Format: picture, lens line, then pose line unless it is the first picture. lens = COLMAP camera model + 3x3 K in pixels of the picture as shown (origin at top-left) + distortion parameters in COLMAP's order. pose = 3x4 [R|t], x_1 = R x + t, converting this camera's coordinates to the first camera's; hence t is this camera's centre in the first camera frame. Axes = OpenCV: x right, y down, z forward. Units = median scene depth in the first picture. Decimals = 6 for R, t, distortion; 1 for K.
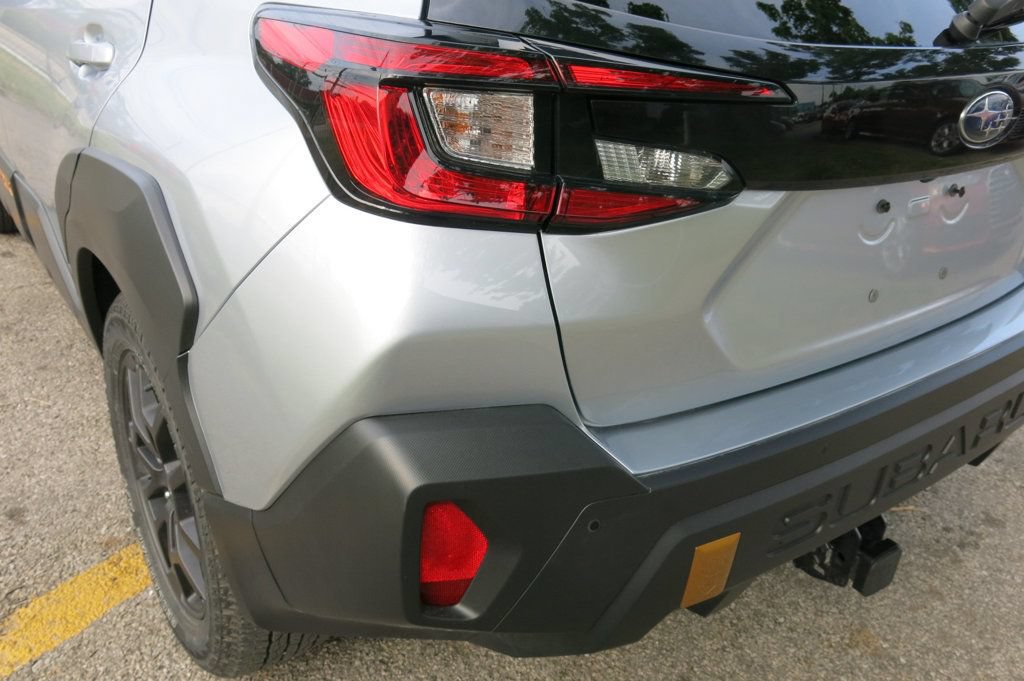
lens RADIAL K [[860.0, 0, 515.4], [0, 860.0, 347.2], [0, 0, 1]] dist [-0.014188, -0.000504]
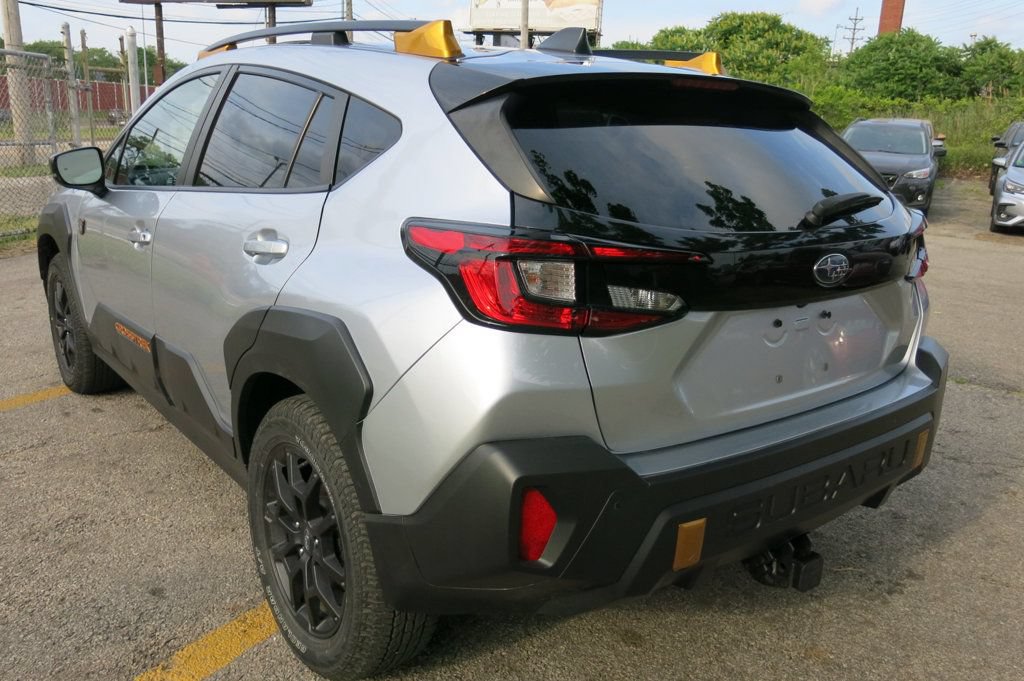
lens RADIAL K [[860.0, 0, 508.9], [0, 860.0, 337.4], [0, 0, 1]] dist [-0.014188, -0.000504]
pose [[0.999240, -0.031540, 0.022890, -0.100598], [0.035658, 0.976941, -0.210508, 0.153511], [-0.015723, 0.211165, 0.977324, -0.479804]]
